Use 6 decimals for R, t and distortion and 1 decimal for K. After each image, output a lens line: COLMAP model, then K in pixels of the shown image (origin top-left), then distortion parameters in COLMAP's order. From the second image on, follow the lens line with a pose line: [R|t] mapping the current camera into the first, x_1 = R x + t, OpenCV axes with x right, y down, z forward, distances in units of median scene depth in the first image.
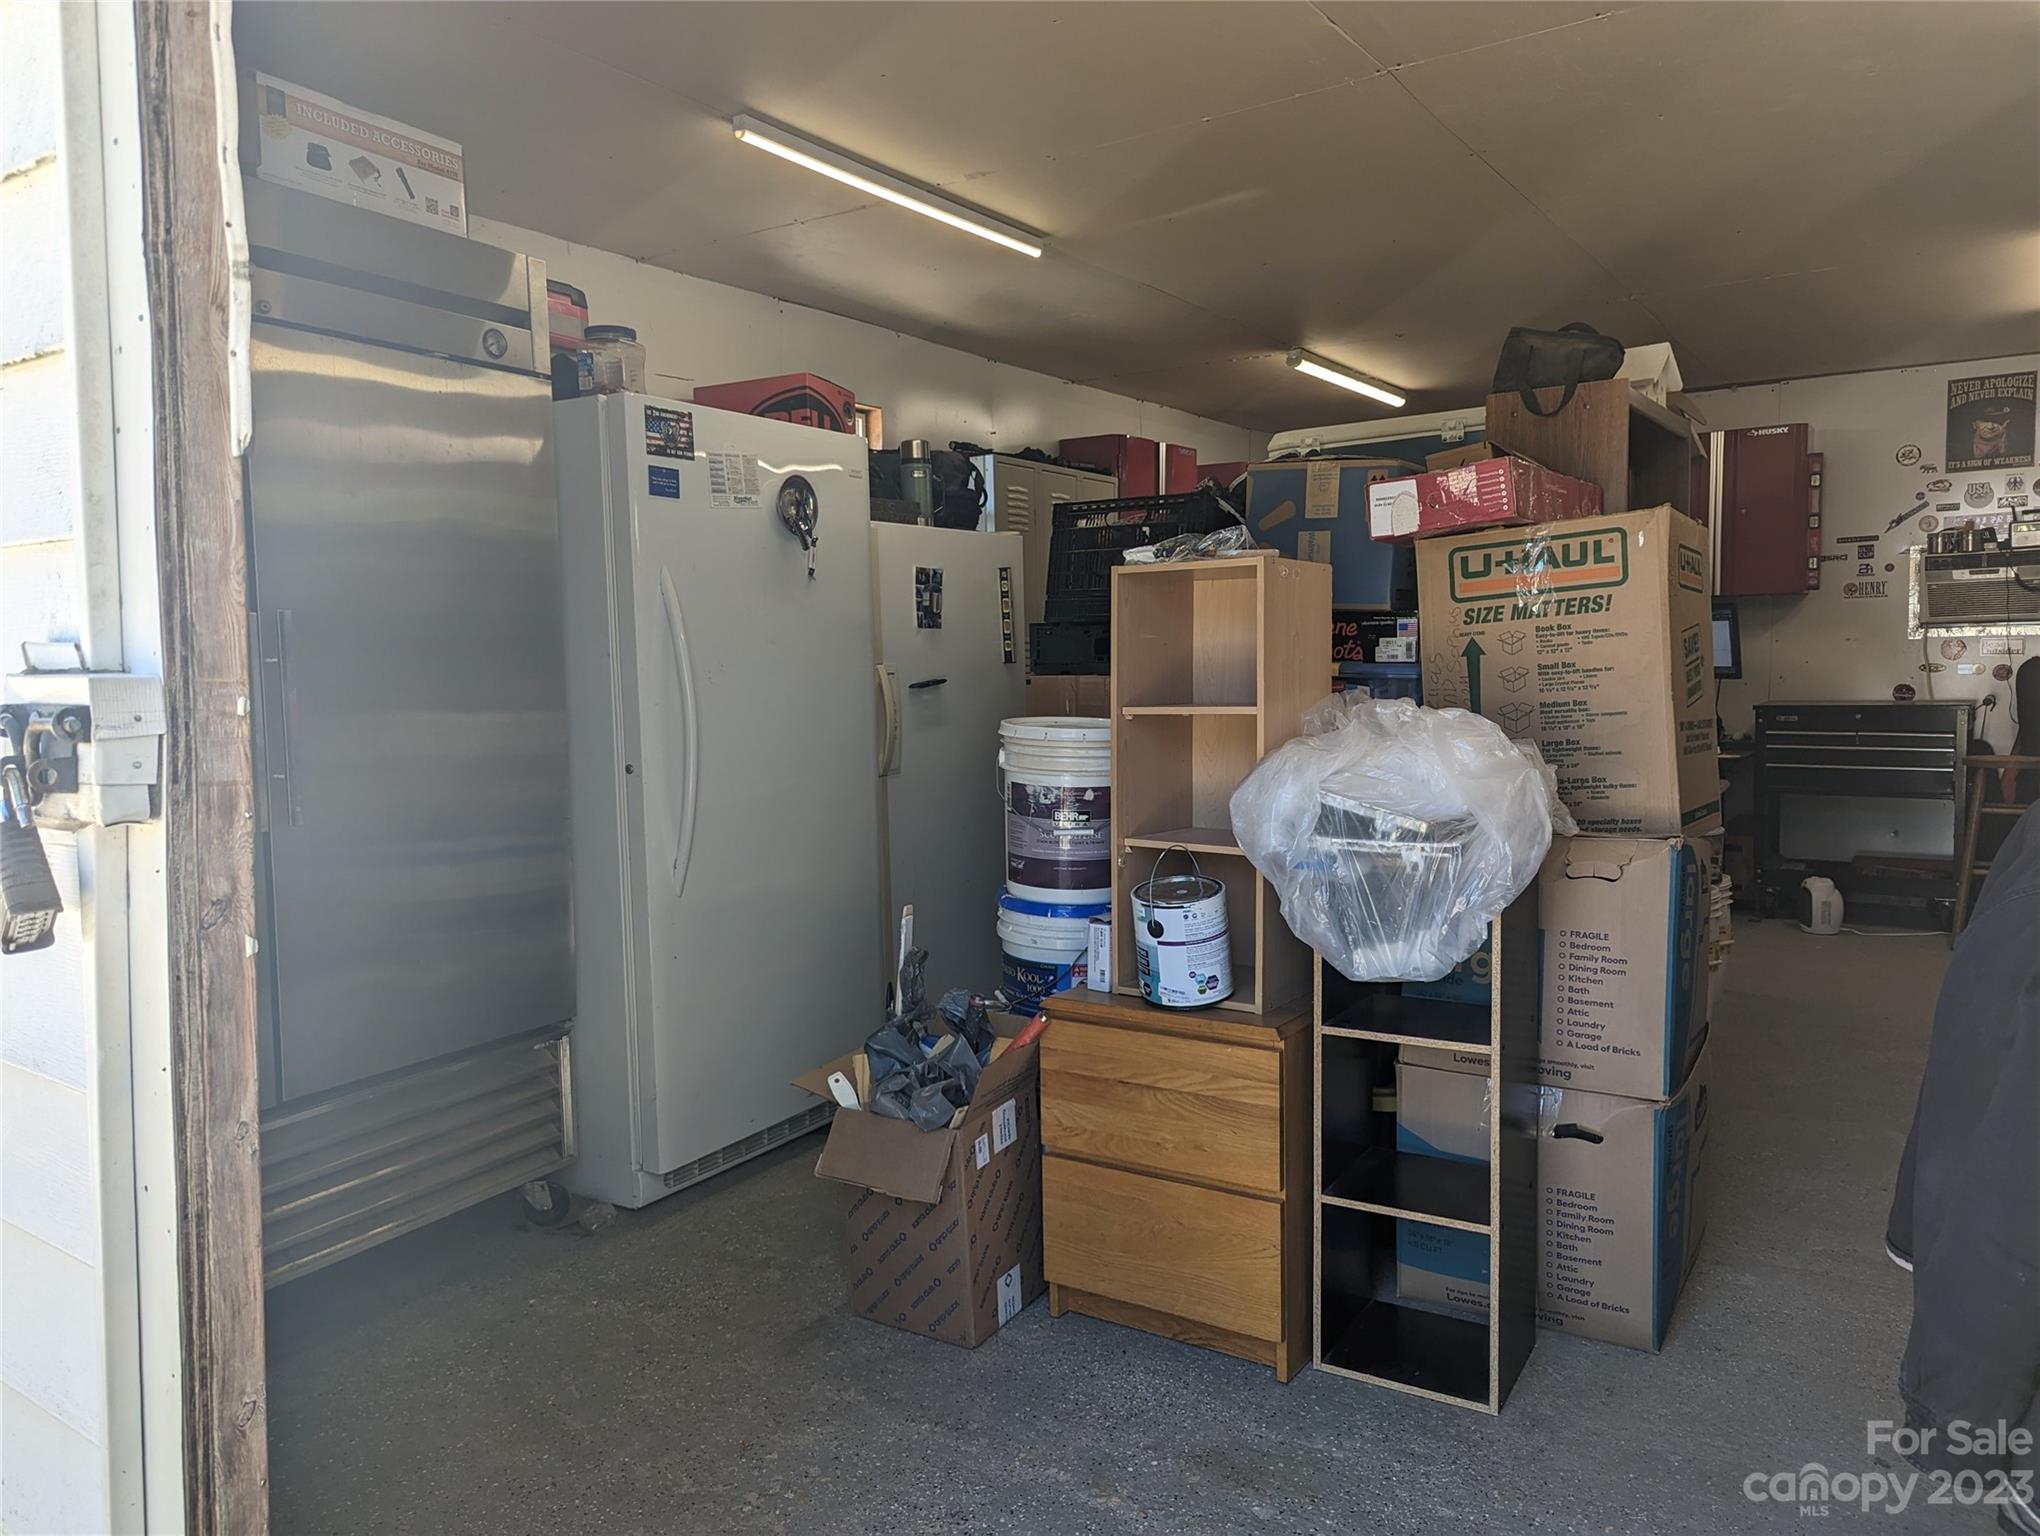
lens RADIAL K [[1448.2, 0, 1012.9], [0, 1448.2, 762.6], [0, 0, 1]] dist [0.057167, -0.048864]
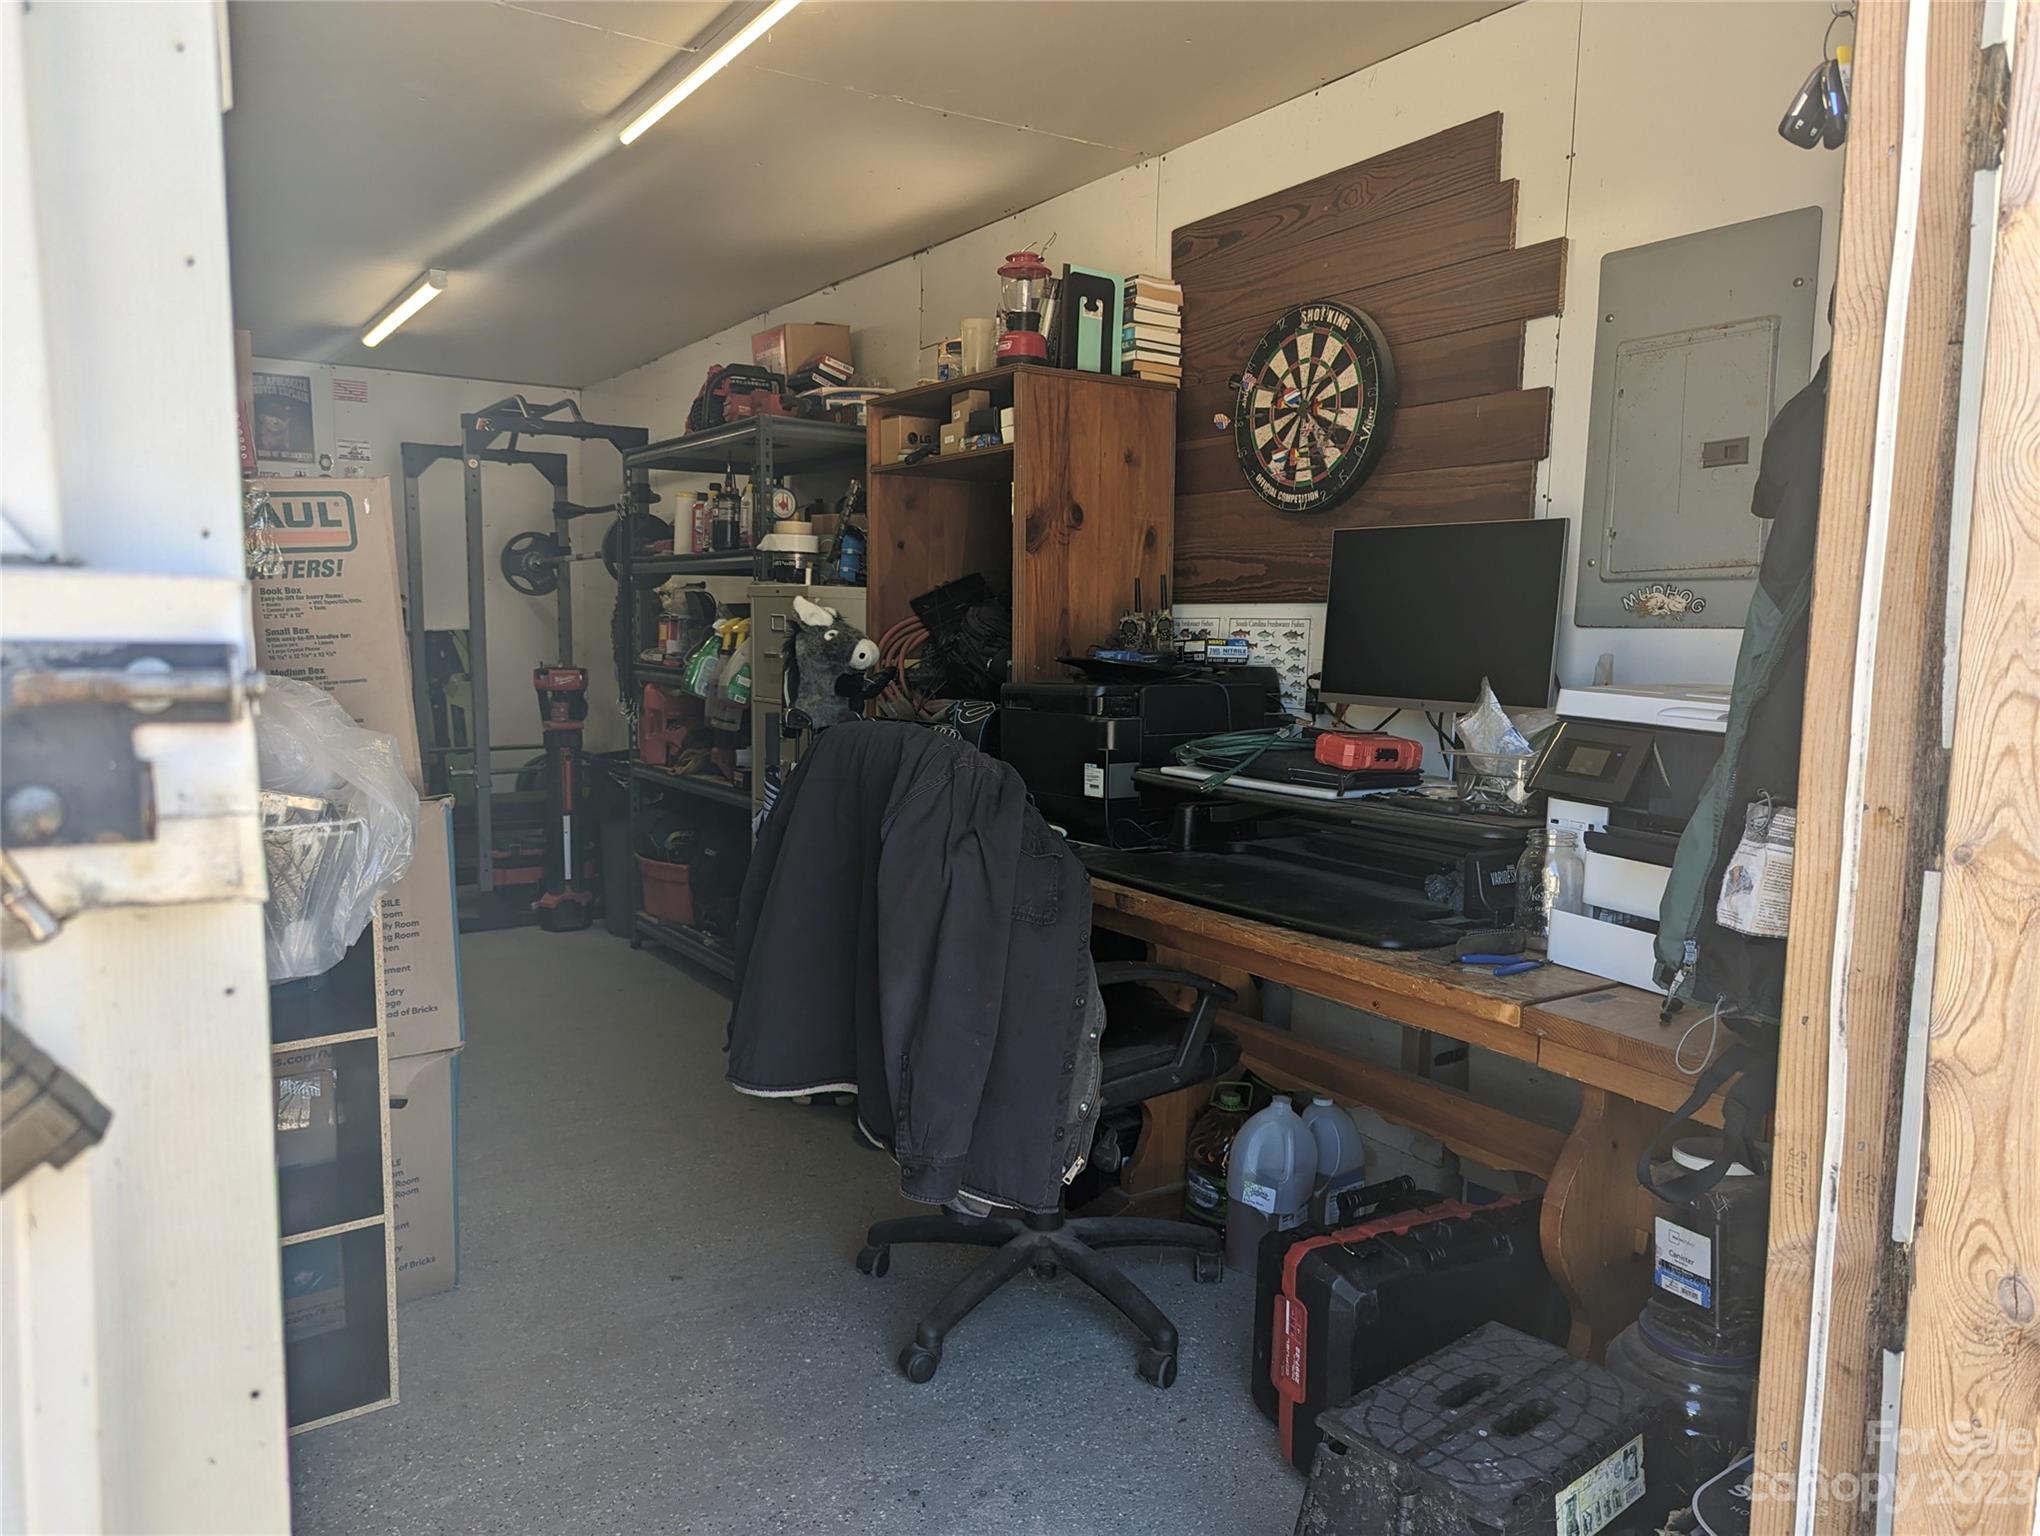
lens RADIAL K [[1448.2, 0, 1015.8], [0, 1448.2, 769.0], [0, 0, 1]] dist [0.057167, -0.048864]
pose [[0.384315, -0.073685, 0.920257, -0.327944], [0.057978, 0.996768, 0.055599, -0.003203], [-0.921380, 0.031987, 0.387345, 0.203897]]
